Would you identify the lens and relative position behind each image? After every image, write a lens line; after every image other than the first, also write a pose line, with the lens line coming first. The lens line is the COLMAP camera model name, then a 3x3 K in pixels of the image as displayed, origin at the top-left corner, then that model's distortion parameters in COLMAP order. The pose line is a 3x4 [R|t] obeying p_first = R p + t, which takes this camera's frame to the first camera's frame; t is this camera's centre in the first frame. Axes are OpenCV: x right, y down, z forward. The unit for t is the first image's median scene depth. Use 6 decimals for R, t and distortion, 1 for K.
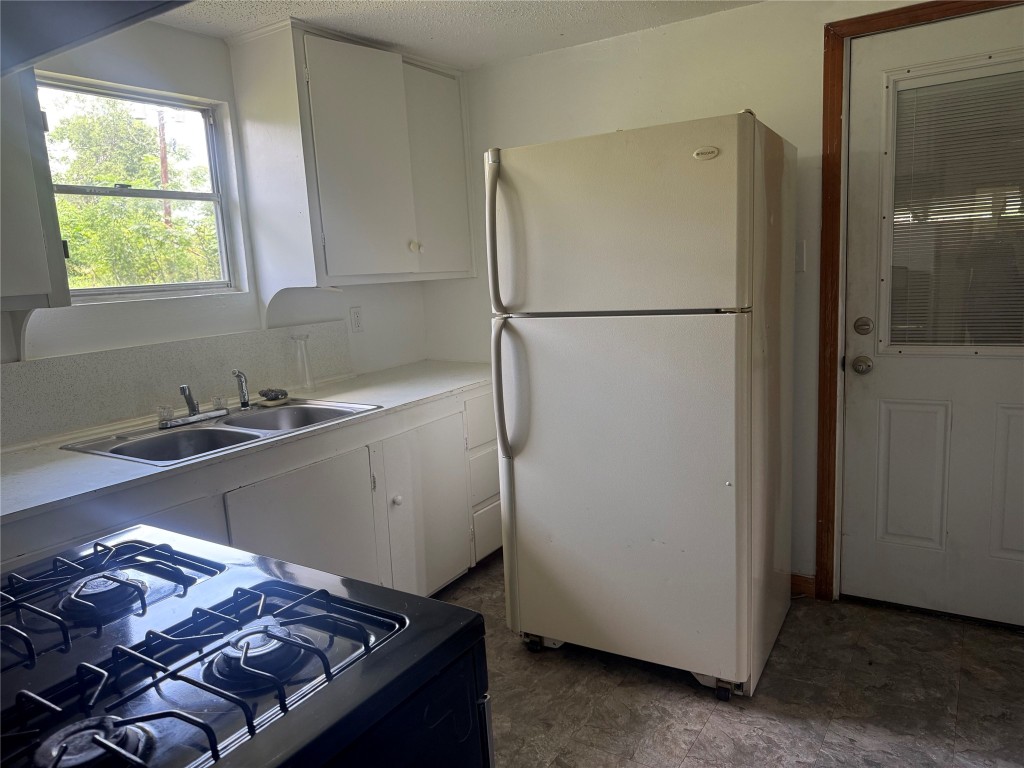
lens RADIAL K [[731.4, 0, 503.7], [0, 731.4, 383.0], [0, 0, 1]] dist [0.021488, -0.015740]
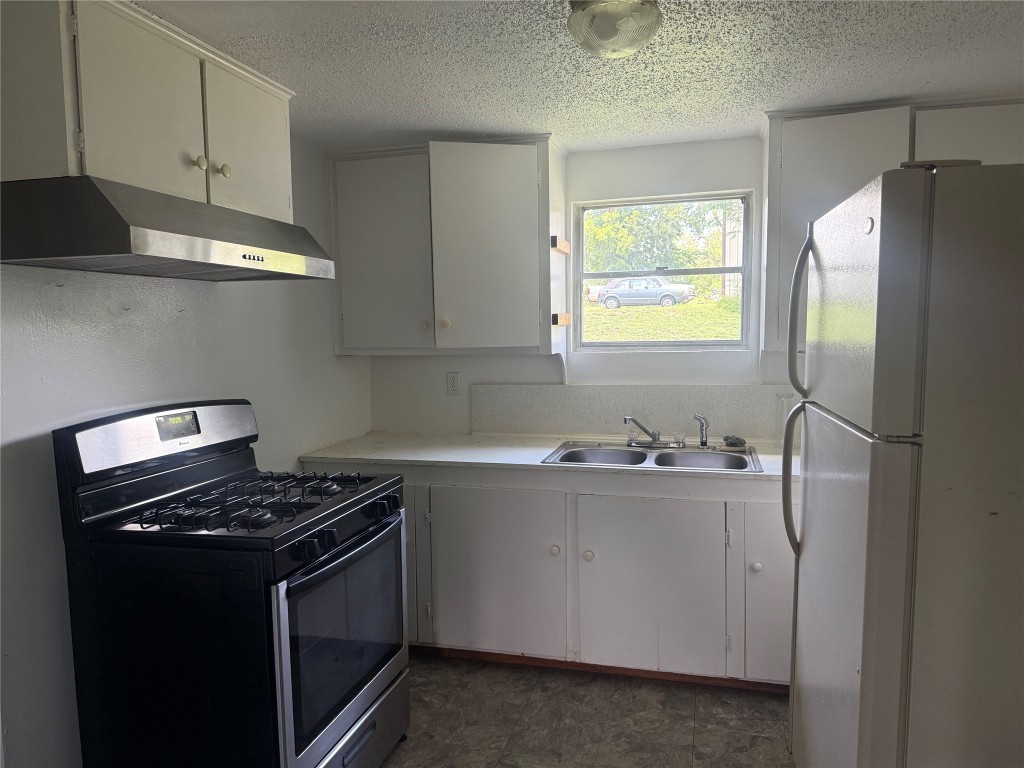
lens RADIAL K [[731.4, 0, 512.7], [0, 731.4, 386.7], [0, 0, 1]] dist [0.021488, -0.015740]
pose [[0.298718, 0.121718, -0.946548, 0.837903], [-0.154751, 0.984885, 0.077810, -0.134101], [0.941711, 0.123236, 0.313038, 0.399745]]
